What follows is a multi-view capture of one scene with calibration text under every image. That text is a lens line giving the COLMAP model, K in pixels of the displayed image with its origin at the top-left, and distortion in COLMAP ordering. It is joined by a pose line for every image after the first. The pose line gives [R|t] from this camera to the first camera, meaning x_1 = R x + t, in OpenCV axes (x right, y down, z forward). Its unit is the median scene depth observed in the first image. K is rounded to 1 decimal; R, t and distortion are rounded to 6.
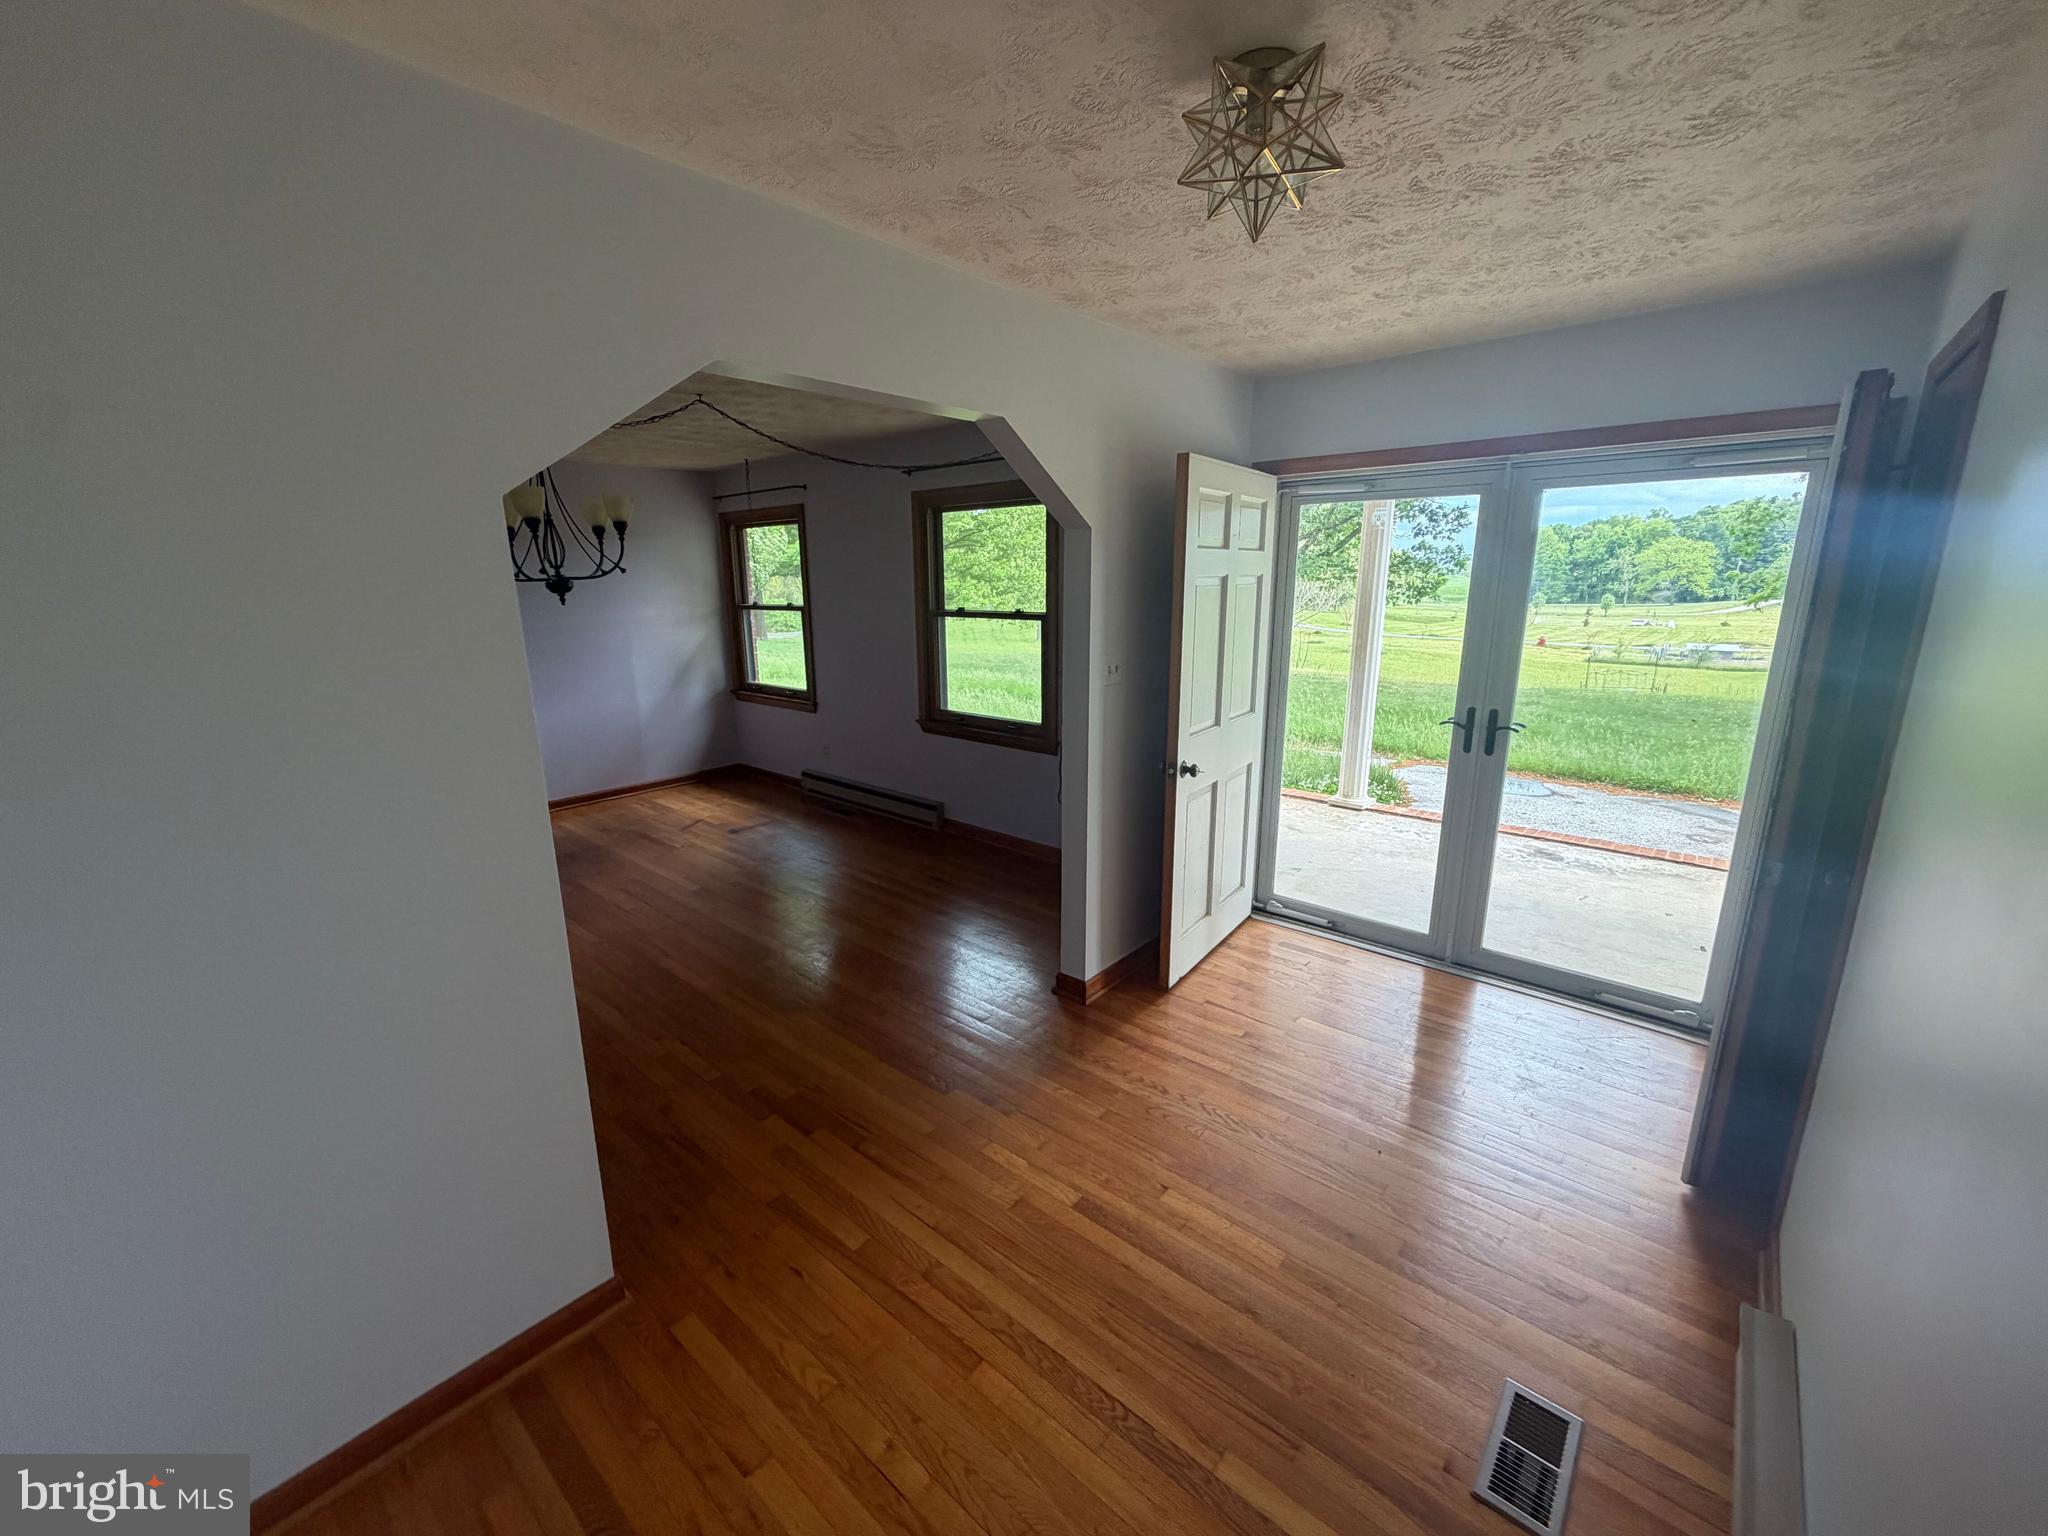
lens RADIAL K [[818.2, 0, 1024.0], [0, 818.2, 768.0], [0, 0, 1]] dist [-0.001810, 0.000373]
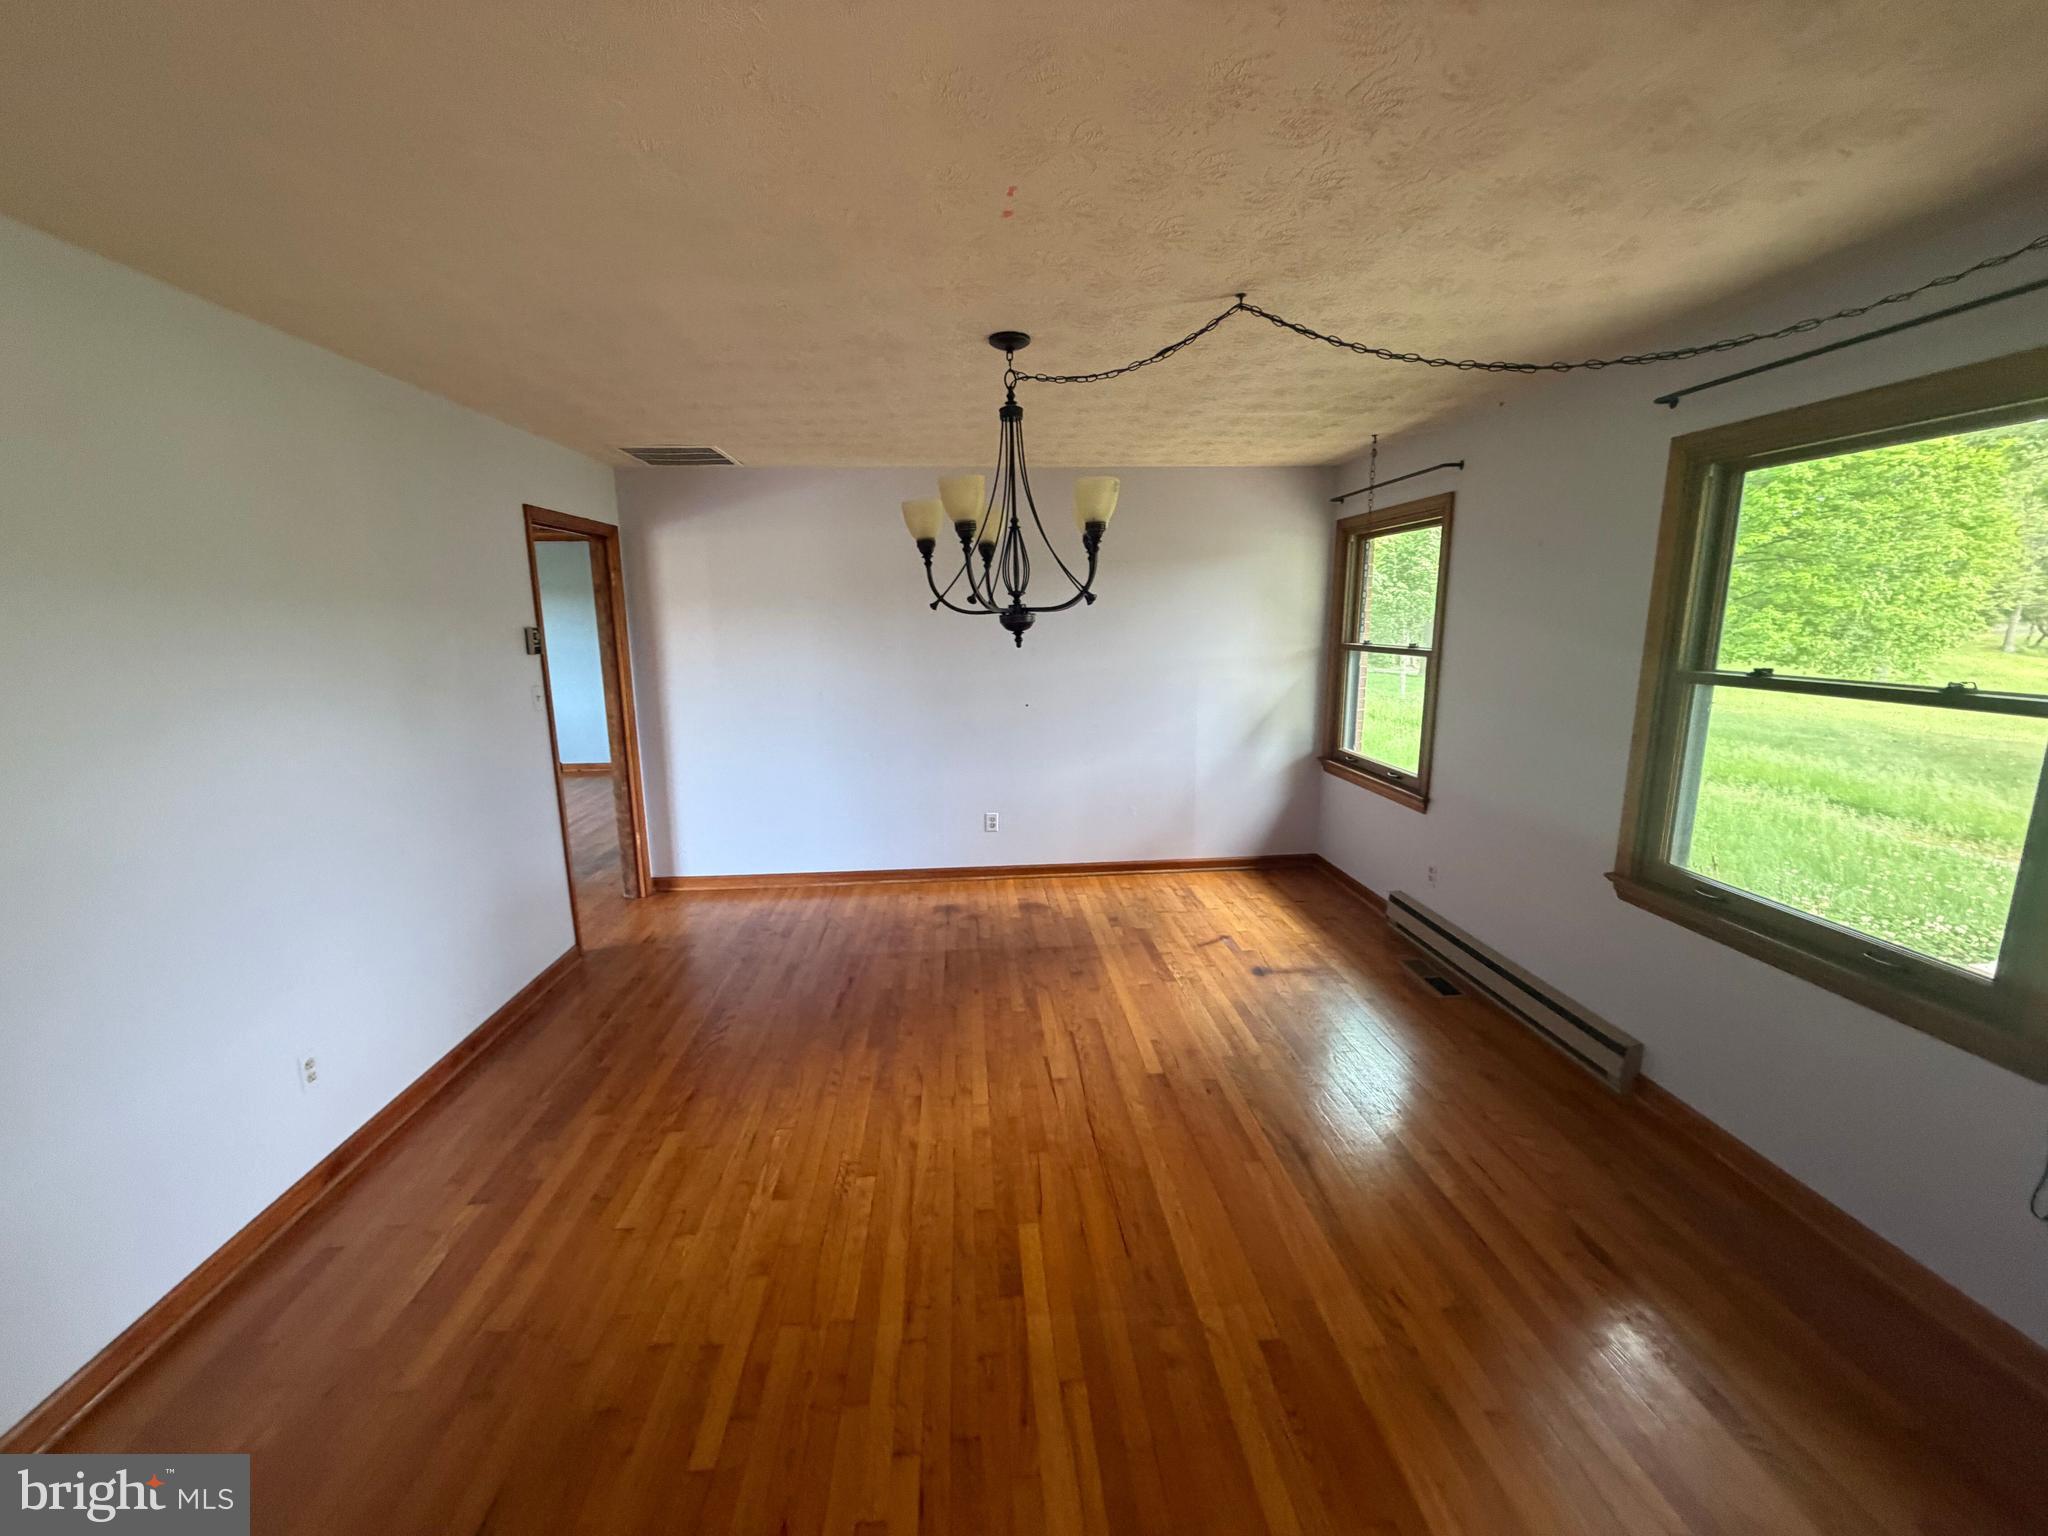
lens RADIAL K [[805.8, 0, 1024.0], [0, 805.8, 768.0], [0, 0, 1]] dist [0.000592, -0.000003]
pose [[0.706120, 0.133640, -0.695367, -0.042242], [-0.156128, 0.987244, 0.031192, -0.079847], [0.690665, 0.086541, 0.717978, 0.344724]]
